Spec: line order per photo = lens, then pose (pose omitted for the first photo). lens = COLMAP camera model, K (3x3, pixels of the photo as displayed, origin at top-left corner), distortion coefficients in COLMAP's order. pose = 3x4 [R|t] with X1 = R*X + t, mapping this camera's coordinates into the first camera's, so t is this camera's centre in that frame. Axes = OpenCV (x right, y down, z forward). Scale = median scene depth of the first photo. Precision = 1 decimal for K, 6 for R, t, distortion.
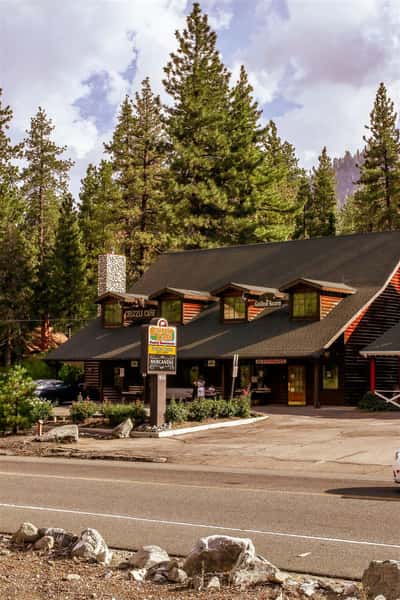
lens RADIAL K [[1056.7, 0, 200.0], [0, 1056.7, 300.0], [0, 0, 1]] dist [-0.070698, 0.020072]
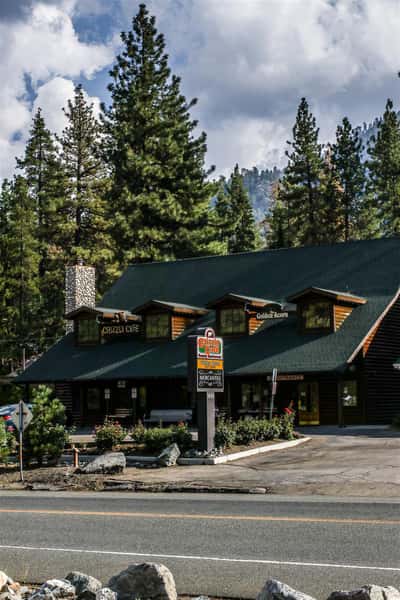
lens RADIAL K [[1056.7, 0, 200.0], [0, 1056.7, 300.0], [0, 0, 1]] dist [-0.070698, 0.020072]
pose [[0.992874, -0.009720, 0.118769, -0.071591], [0.012481, 0.999668, -0.022524, 0.006624], [-0.118511, 0.023846, 0.992666, 0.062795]]
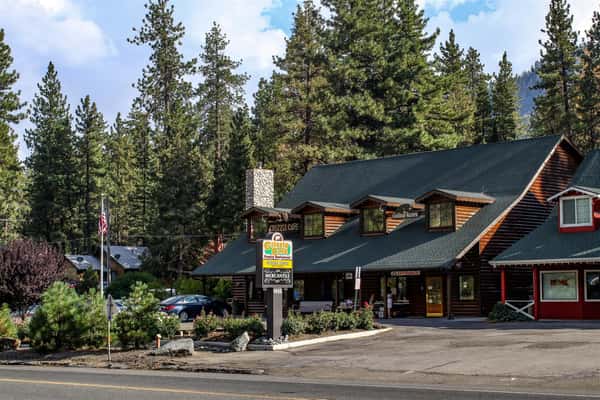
lens RADIAL K [[1076.1, 0, 300.0], [0, 1076.1, 200.0], [0, 0, 1]] dist [-0.066302, -0.093275]
pose [[0.995288, -0.023140, -0.094158, 0.040901], [0.022123, 0.999685, -0.011825, -0.000639], [0.094402, 0.009686, 0.995487, -0.013135]]
